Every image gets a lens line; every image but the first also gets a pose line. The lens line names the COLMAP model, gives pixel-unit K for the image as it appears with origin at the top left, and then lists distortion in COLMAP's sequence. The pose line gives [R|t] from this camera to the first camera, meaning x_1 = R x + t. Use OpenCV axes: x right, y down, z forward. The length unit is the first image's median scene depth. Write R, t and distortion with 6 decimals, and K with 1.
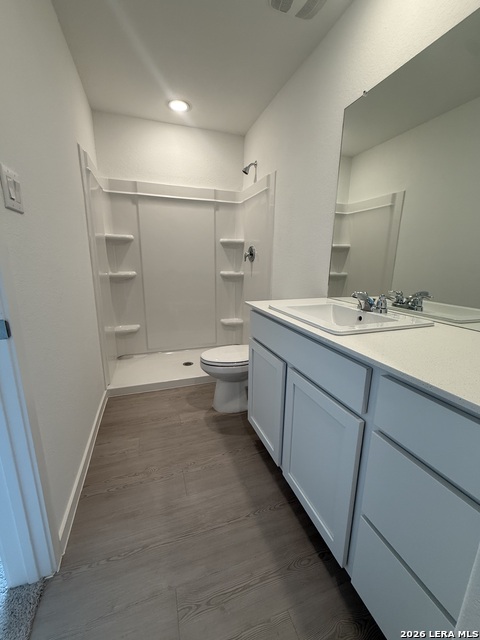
lens RADIAL K [[258.4, 0, 240.0], [0, 258.4, 320.0], [0, 0, 1]] dist [0.001545, 0.000199]
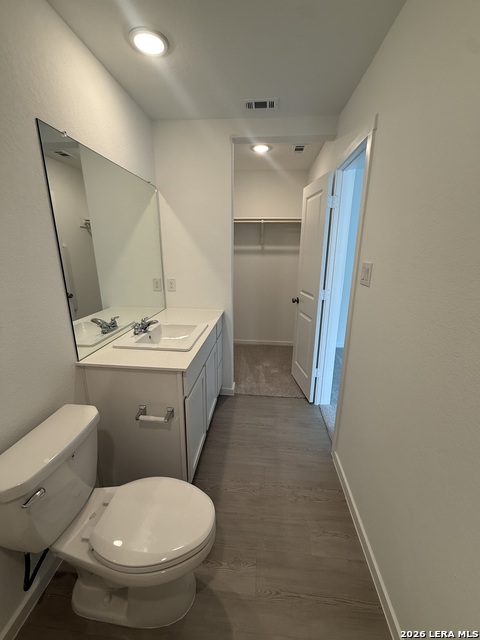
lens RADIAL K [[258.4, 0, 240.0], [0, 258.4, 320.0], [0, 0, 1]] dist [0.001545, 0.000199]
pose [[-0.911100, -0.126918, 0.392158, -0.475548], [0.075462, 0.883972, 0.461409, -0.613266], [-0.405218, 0.449983, -0.795810, 1.613192]]
